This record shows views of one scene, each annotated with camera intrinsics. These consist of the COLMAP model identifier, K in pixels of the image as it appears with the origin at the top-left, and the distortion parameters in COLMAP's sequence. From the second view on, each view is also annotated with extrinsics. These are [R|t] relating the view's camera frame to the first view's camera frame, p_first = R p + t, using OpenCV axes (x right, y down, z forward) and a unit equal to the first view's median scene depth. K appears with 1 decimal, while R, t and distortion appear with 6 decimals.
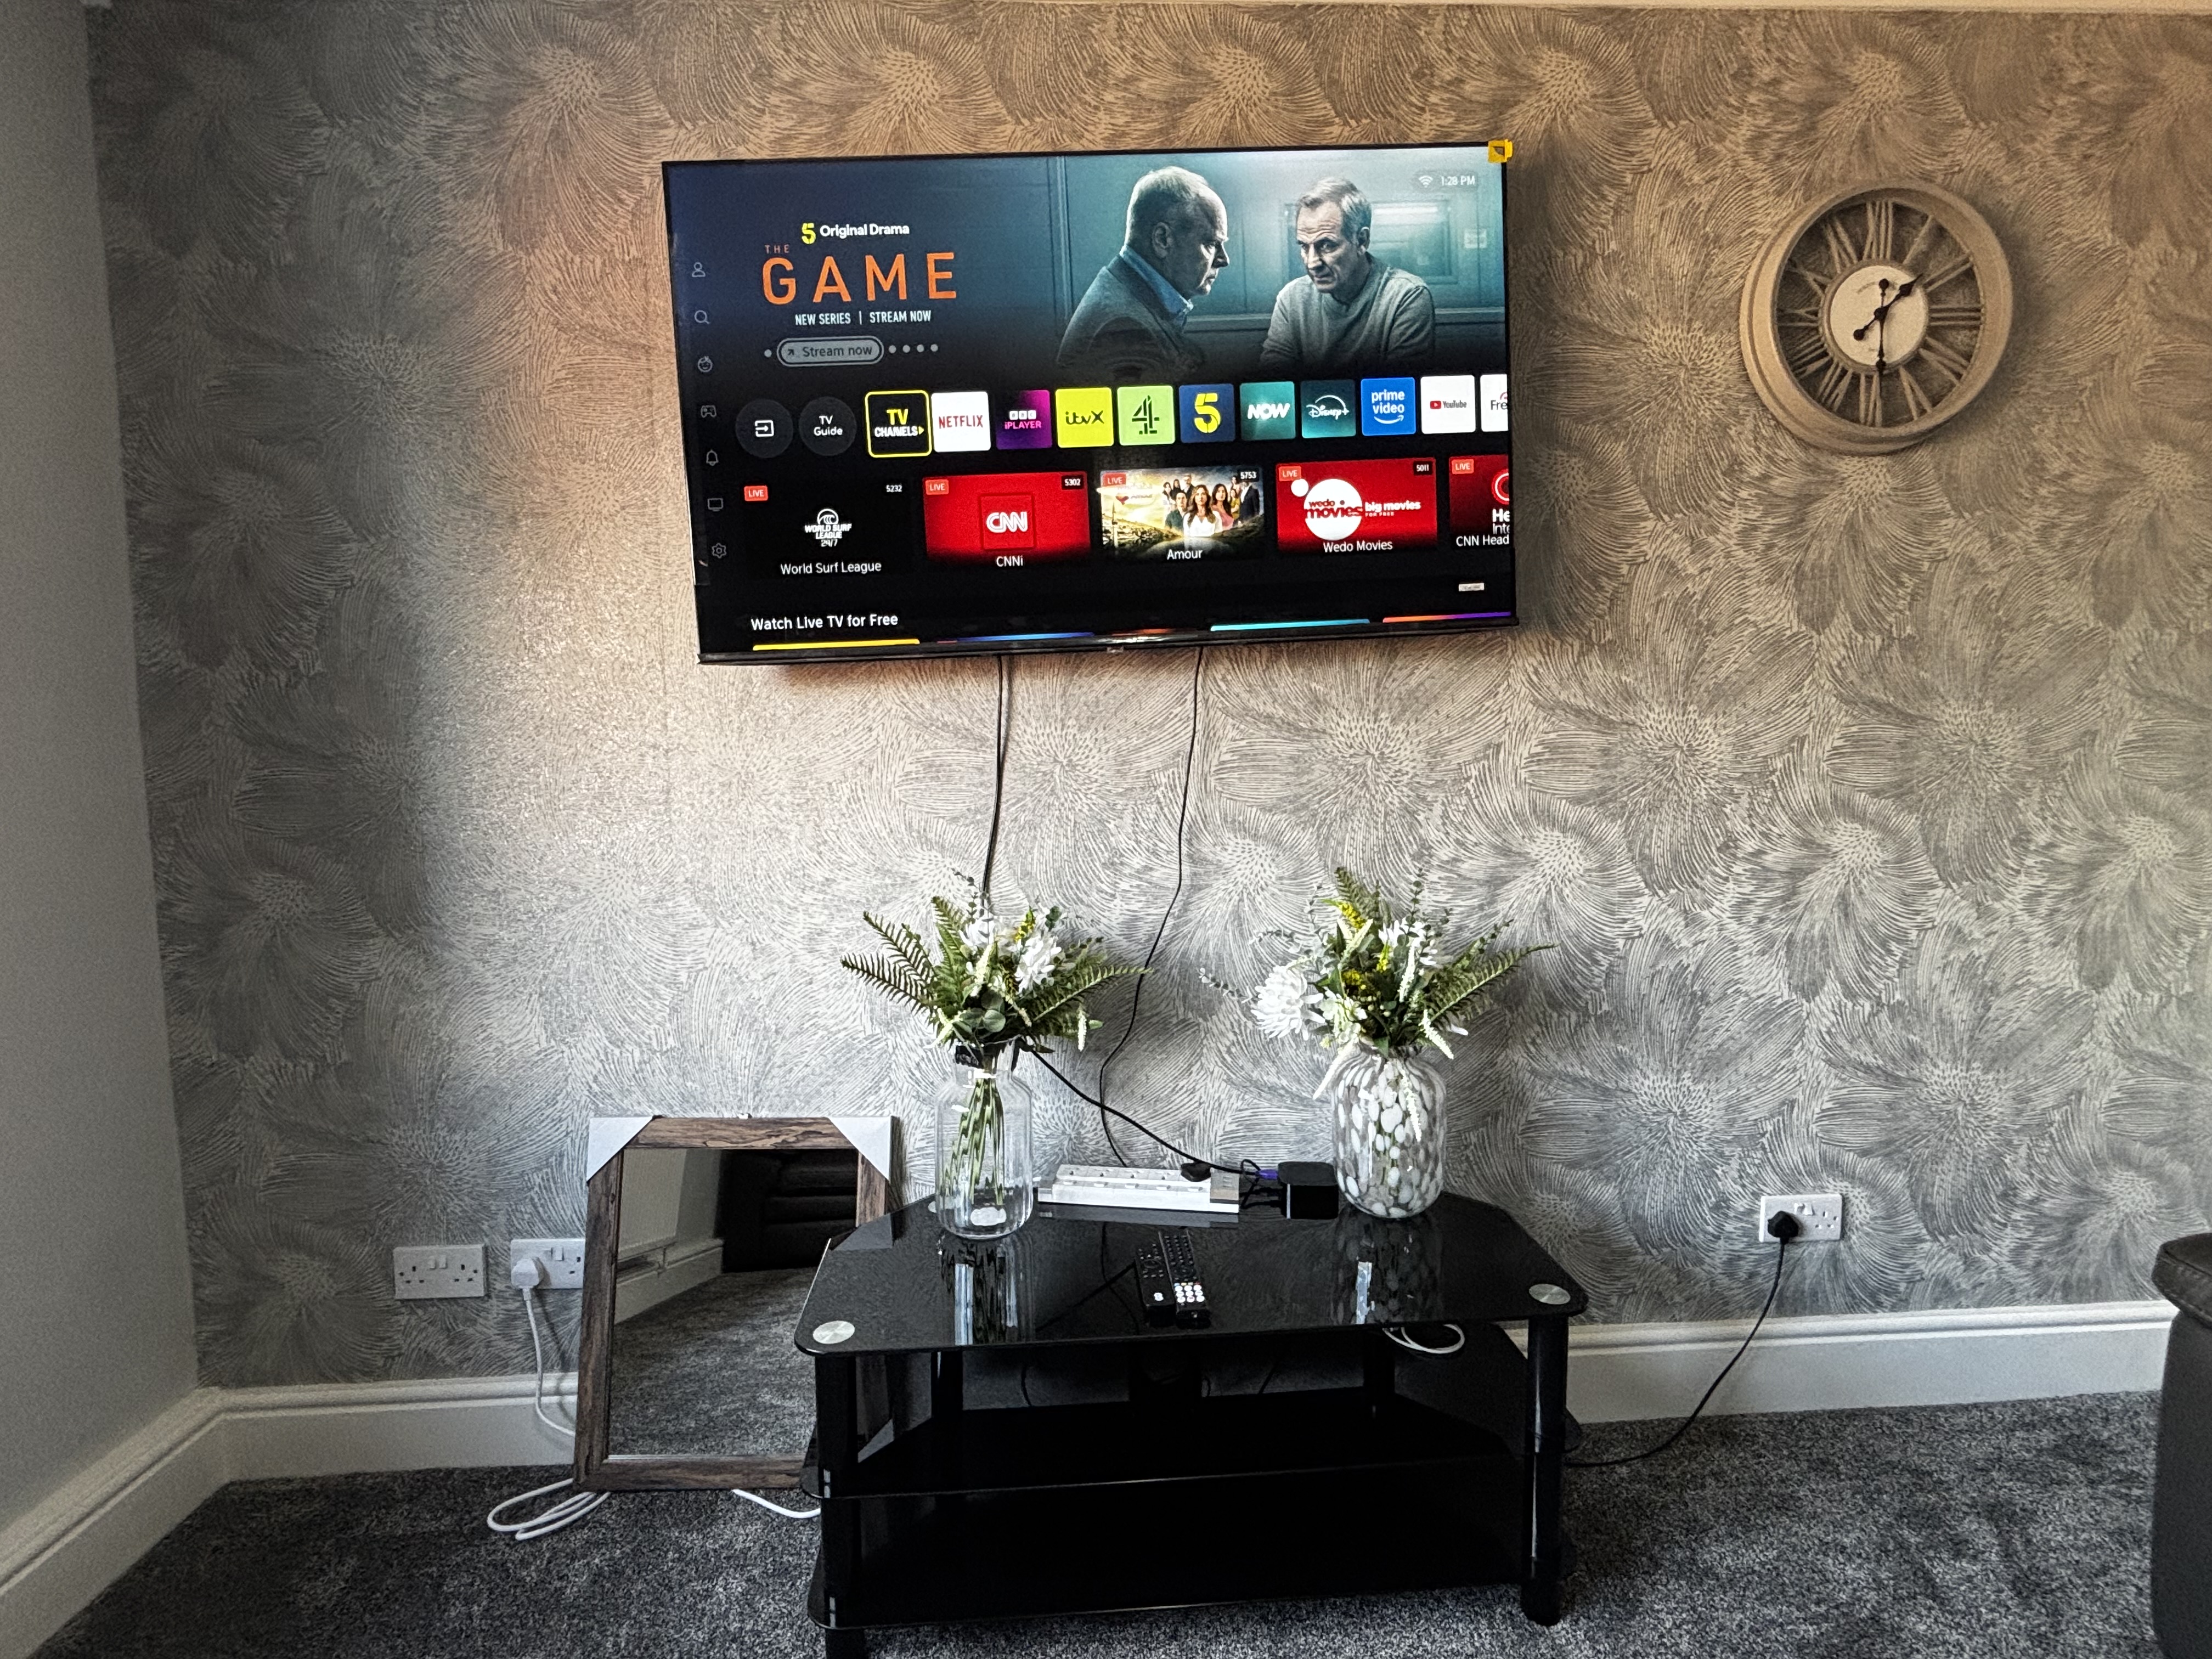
lens RADIAL K [[1047.5, 0, 1111.6], [0, 1047.5, 847.3], [0, 0, 1]] dist [0.002920, 0.001591]
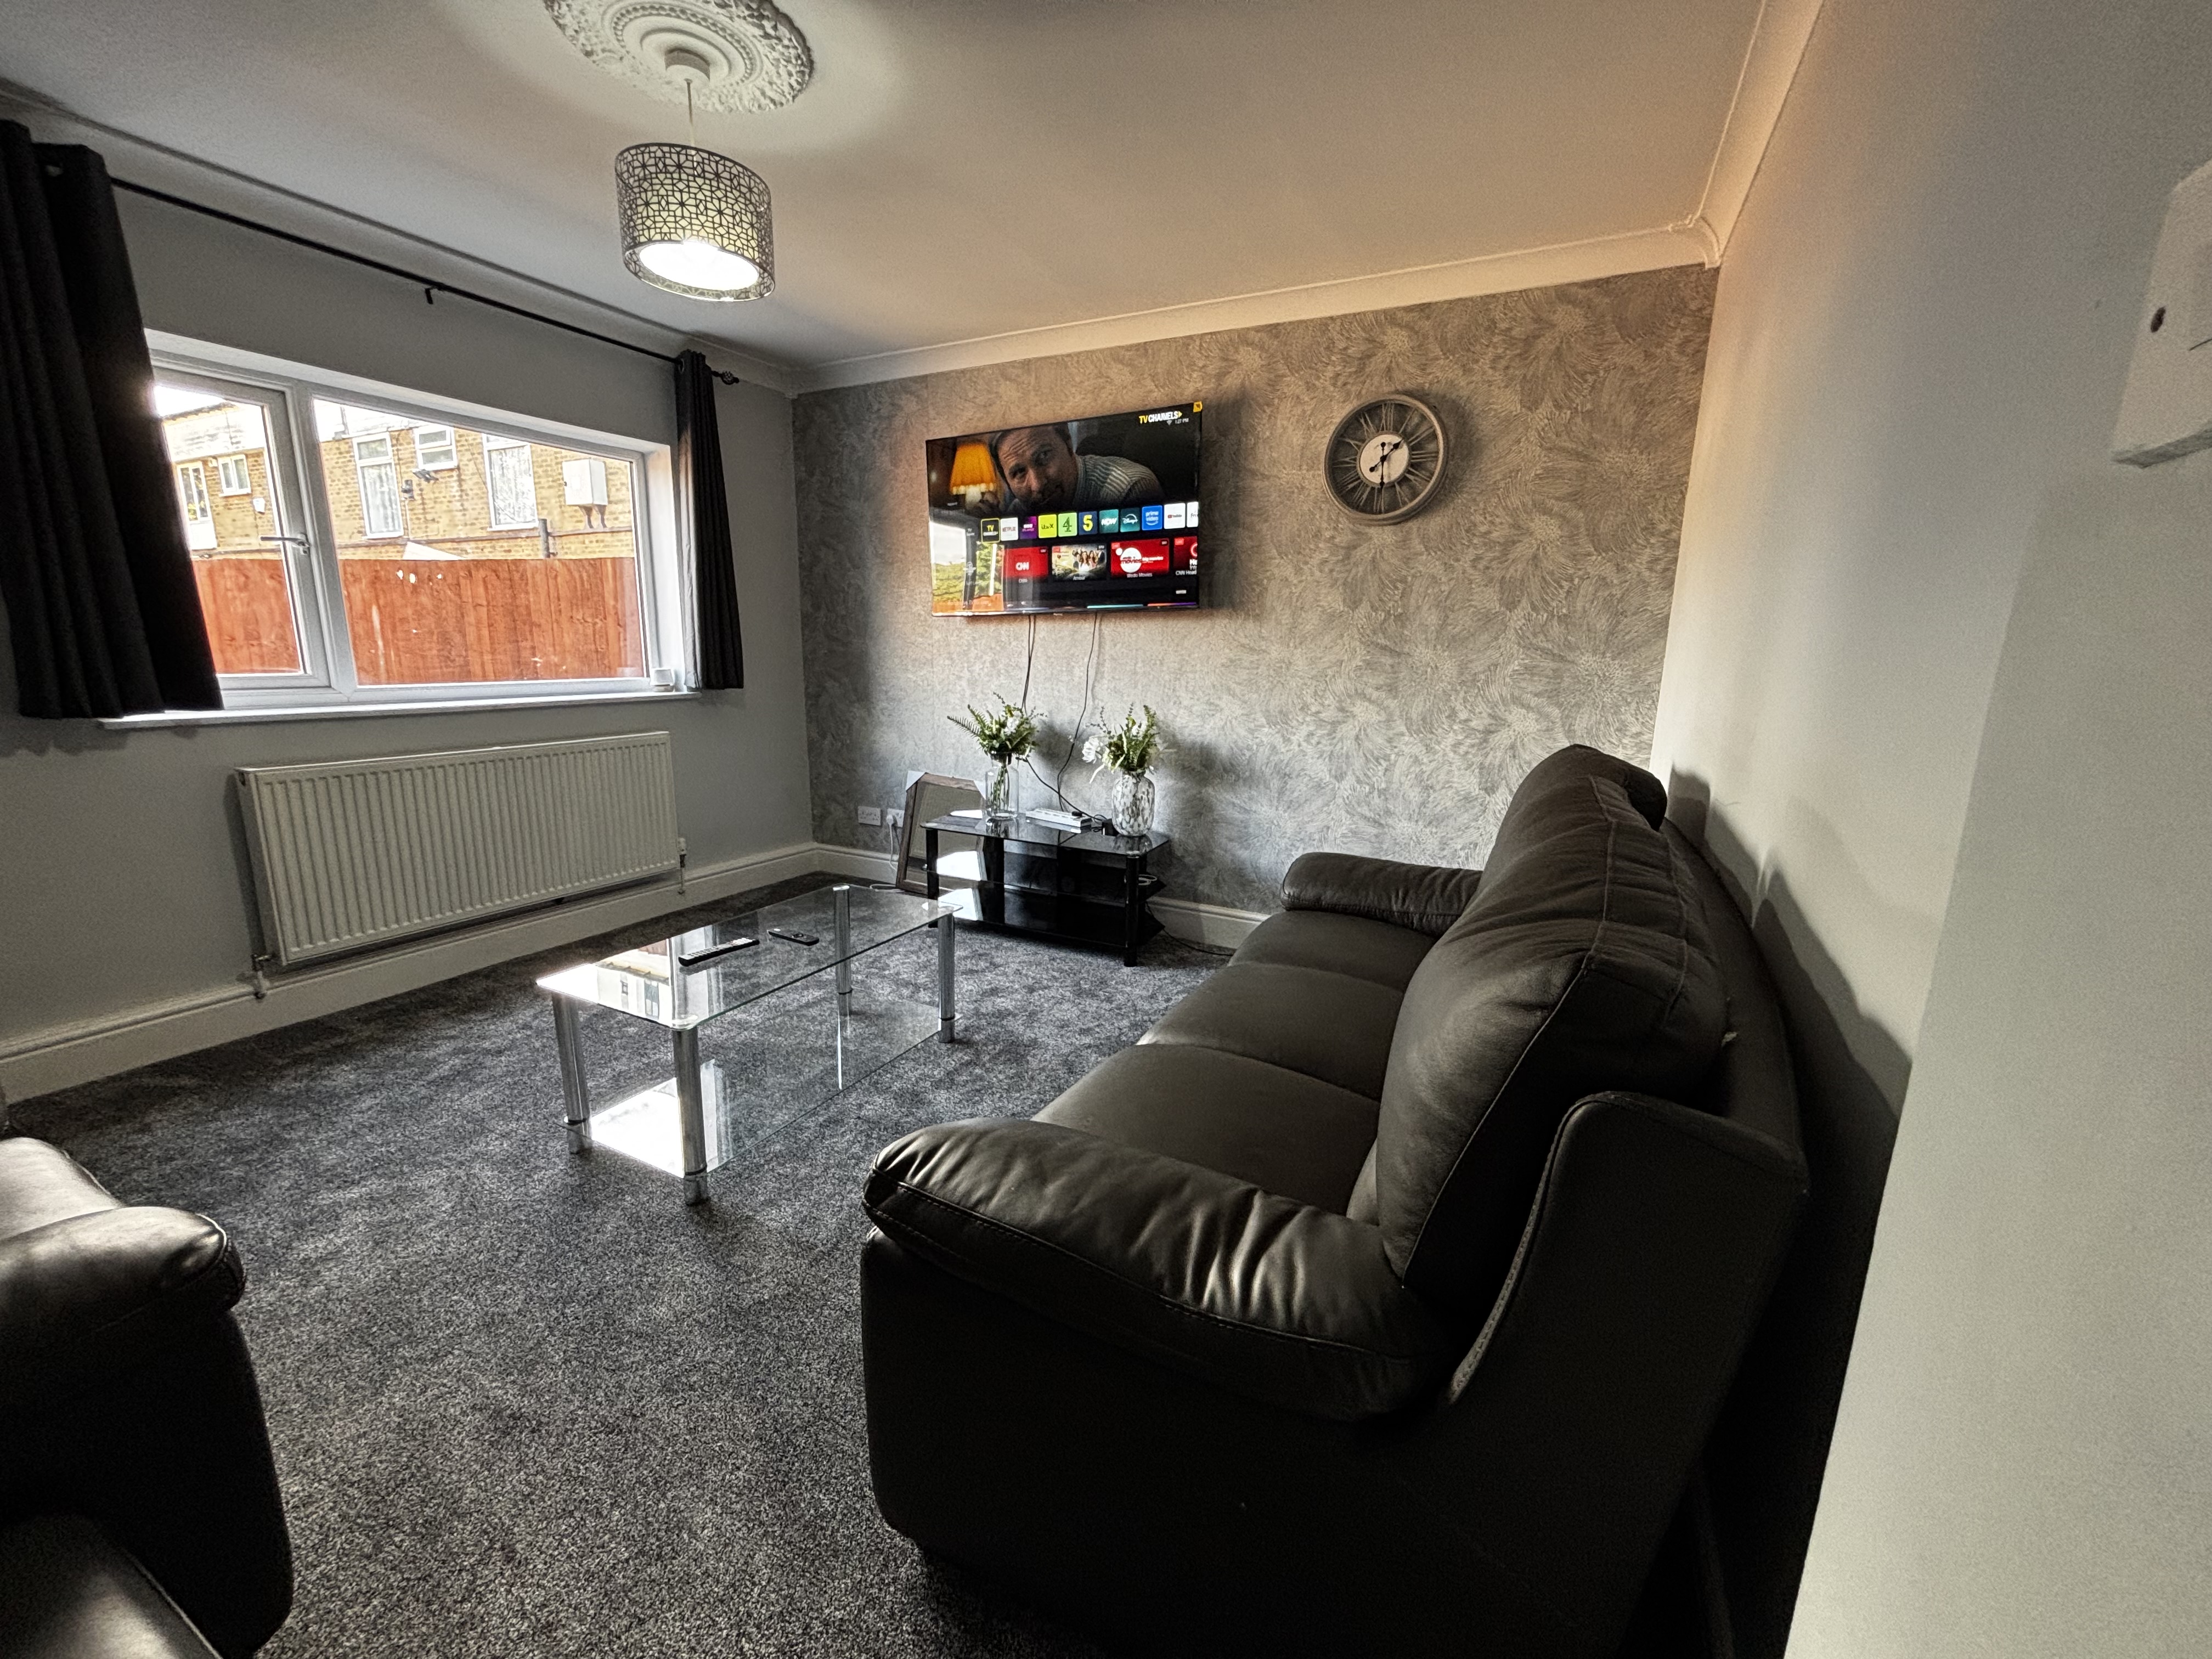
lens RADIAL K [[897.2, 0, 1097.2], [0, 897.2, 846.6], [0, 0, 1]] dist [0.008135, -0.000072]
pose [[0.863560, 0.149820, -0.481475, 1.243199], [-0.074675, 0.982310, 0.171728, -0.006588], [0.498686, -0.112343, 0.859471, -0.954727]]
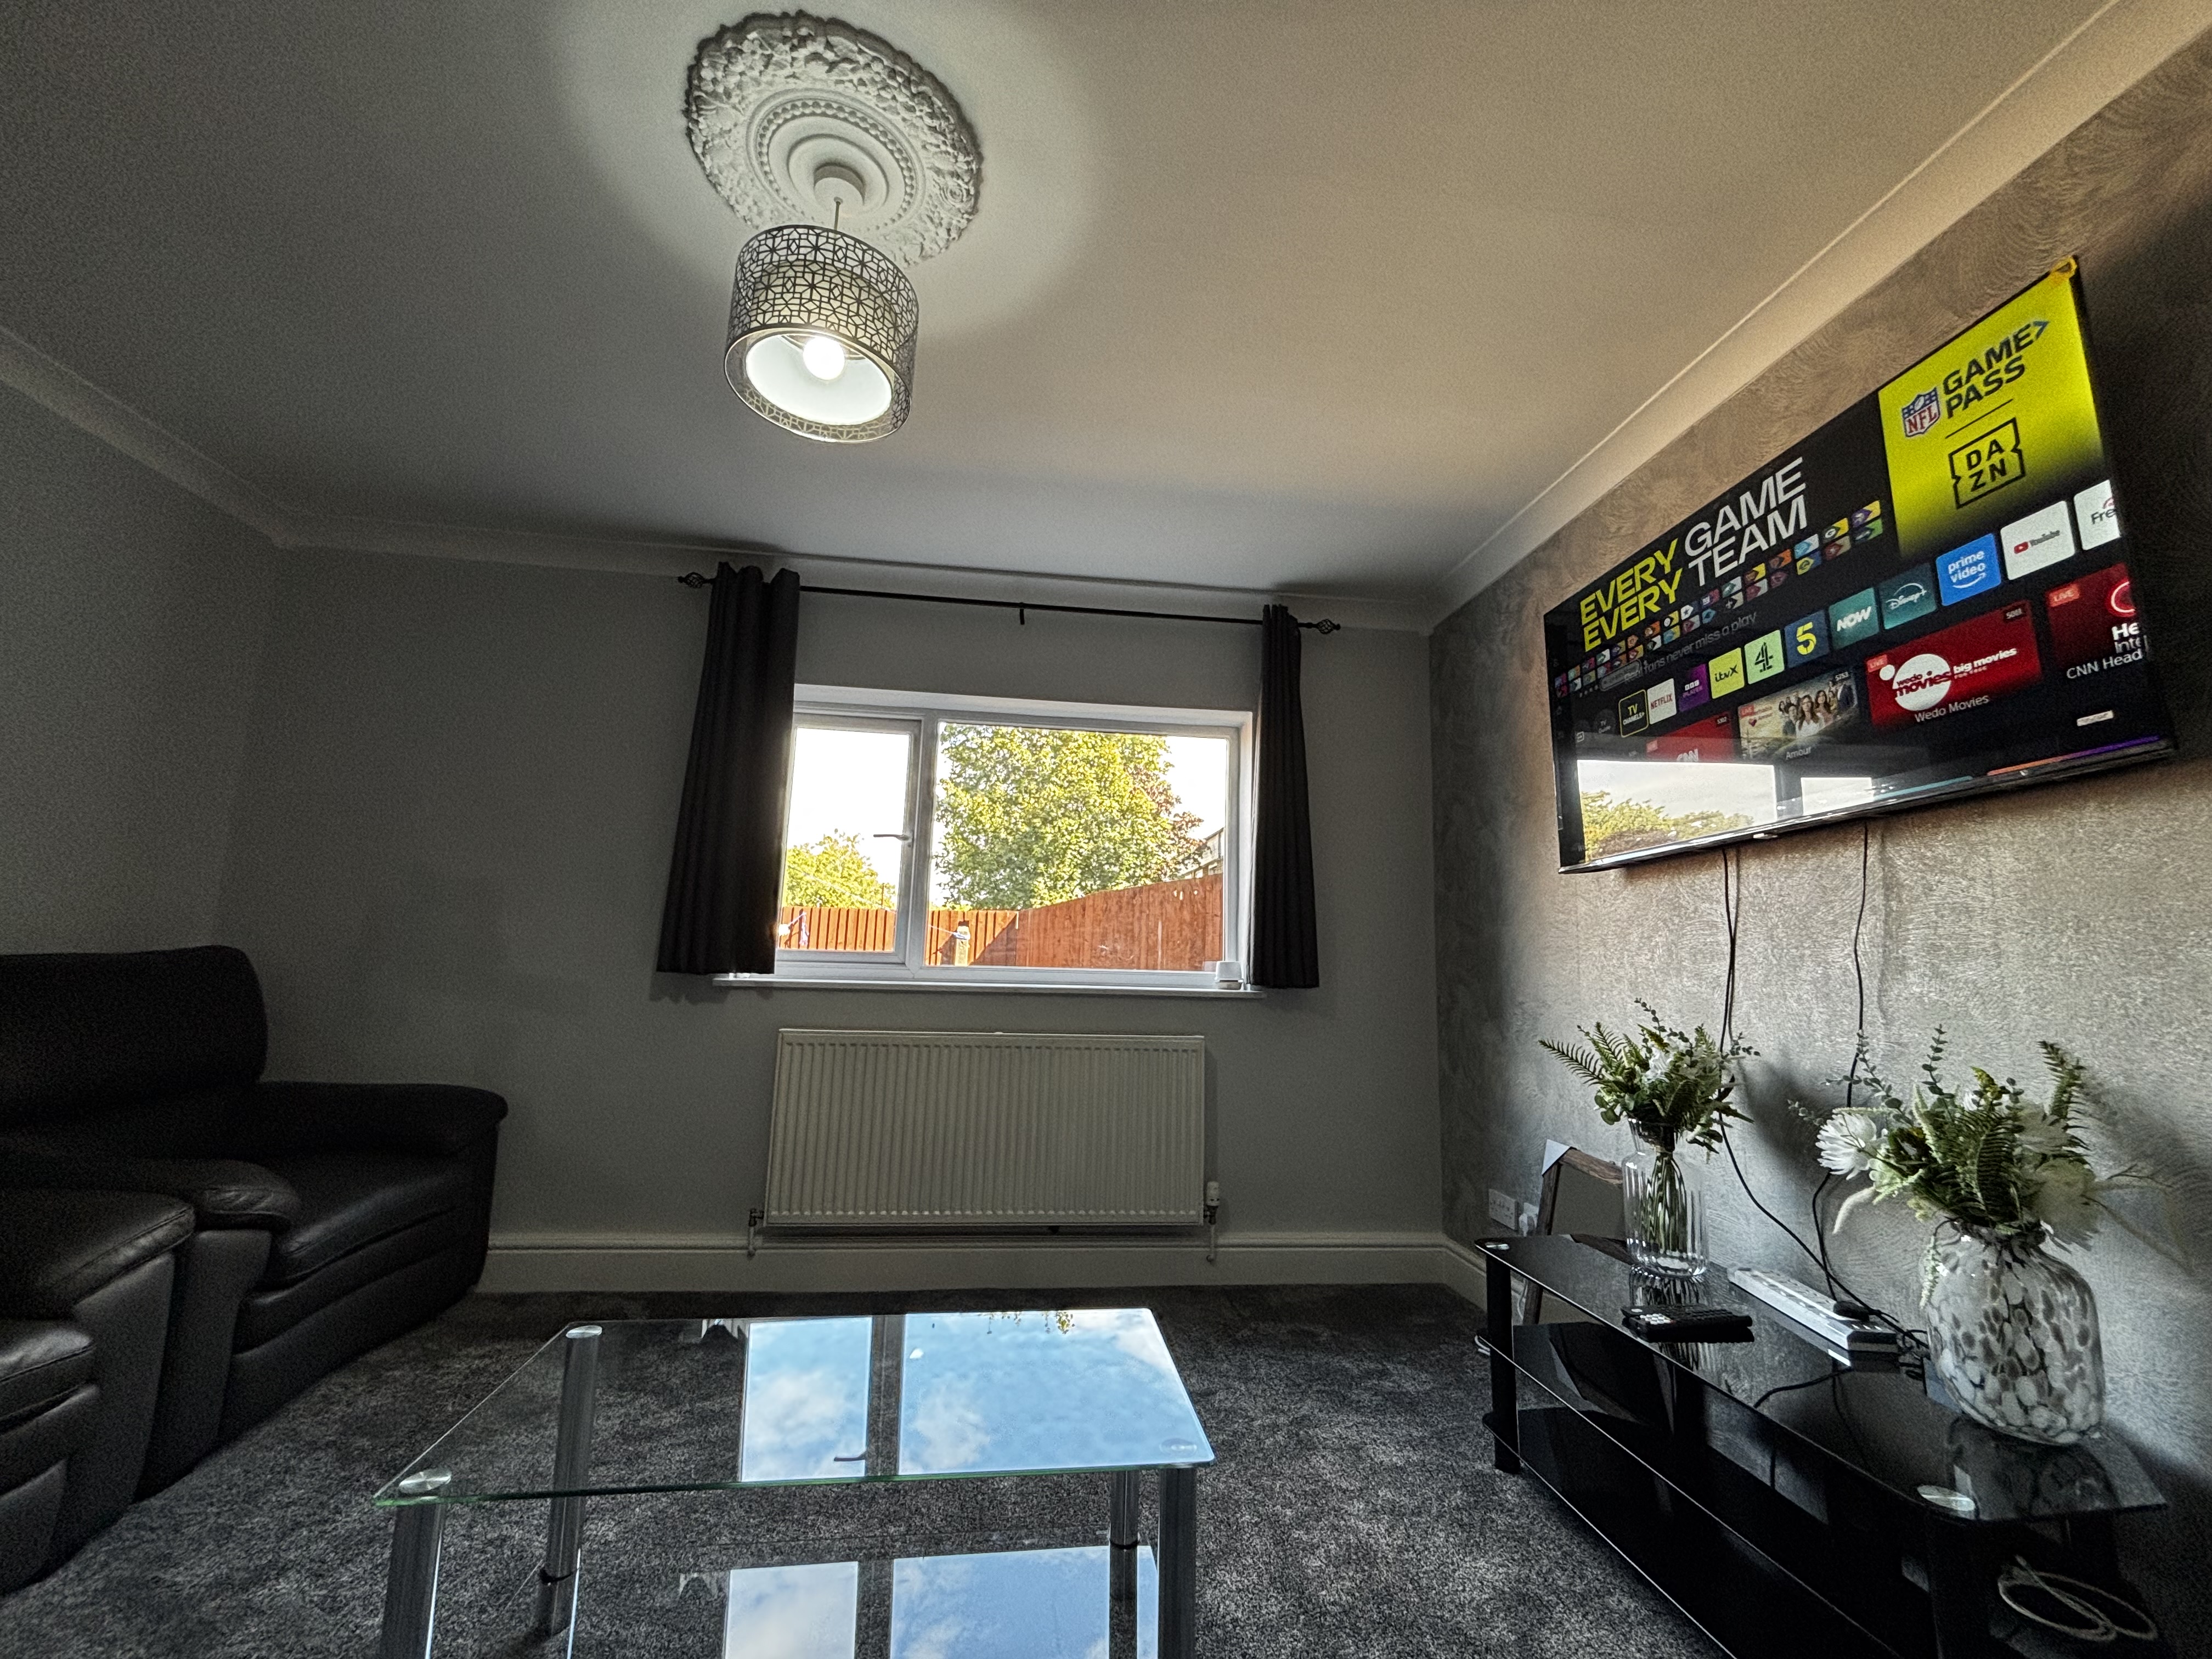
lens RADIAL K [[897.2, 0, 1106.0], [0, 897.2, 828.9], [0, 0, 1]] dist [0.008135, -0.000072]
pose [[0.074975, -0.125969, -0.989197, 0.991759], [-0.103759, 0.985619, -0.133378, 0.029630], [0.991773, 0.112639, 0.060826, 0.138169]]
